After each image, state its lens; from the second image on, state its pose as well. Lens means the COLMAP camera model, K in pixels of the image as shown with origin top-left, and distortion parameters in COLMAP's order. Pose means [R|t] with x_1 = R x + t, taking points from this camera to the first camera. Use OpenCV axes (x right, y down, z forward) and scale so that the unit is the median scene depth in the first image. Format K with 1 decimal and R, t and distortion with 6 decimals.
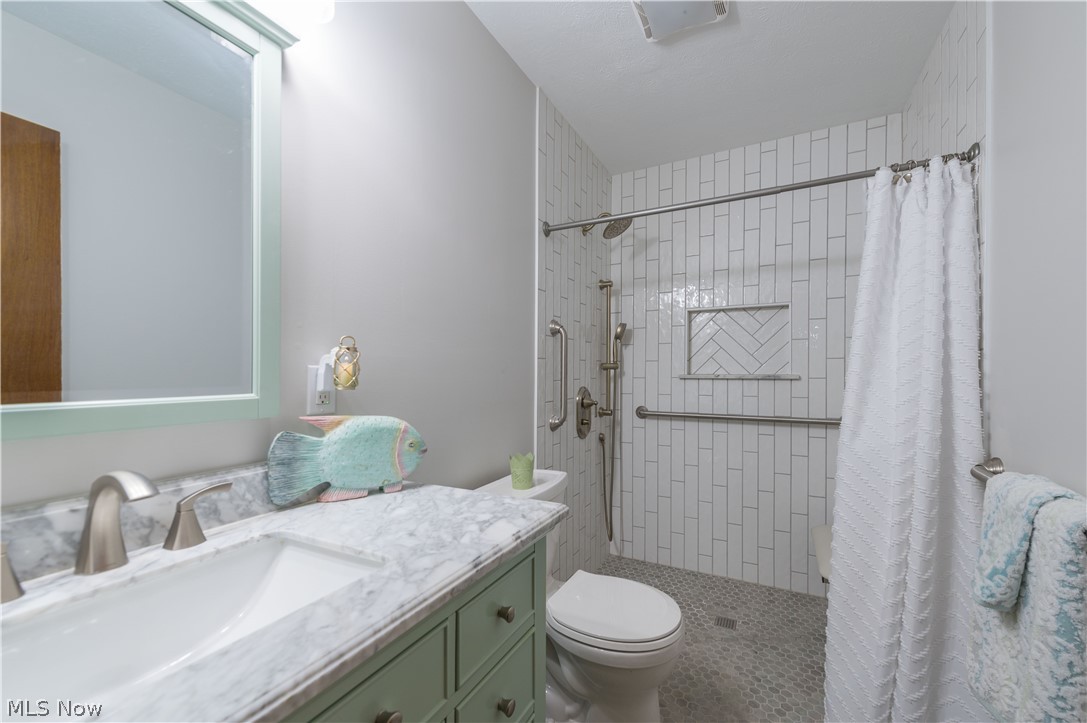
lens RADIAL K [[430.3, 0, 570.3], [0, 430.3, 358.1], [0, 0, 1]] dist [0.010075, -0.006603]
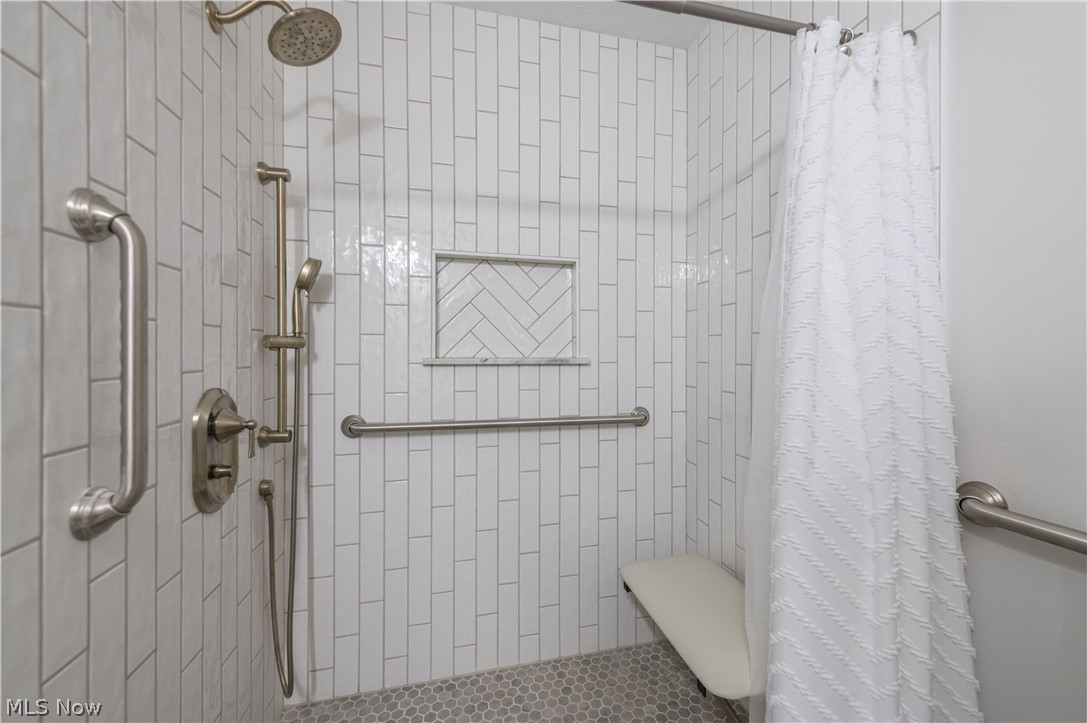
lens RADIAL K [[431.6, 0, 557.8], [0, 431.6, 361.3], [0, 0, 1]] dist [0.008919, -0.000476]
pose [[0.777167, -0.007612, 0.629249, 0.022592], [-0.023612, 0.998870, 0.041246, 0.013357], [-0.628852, -0.046913, 0.776109, 0.424598]]
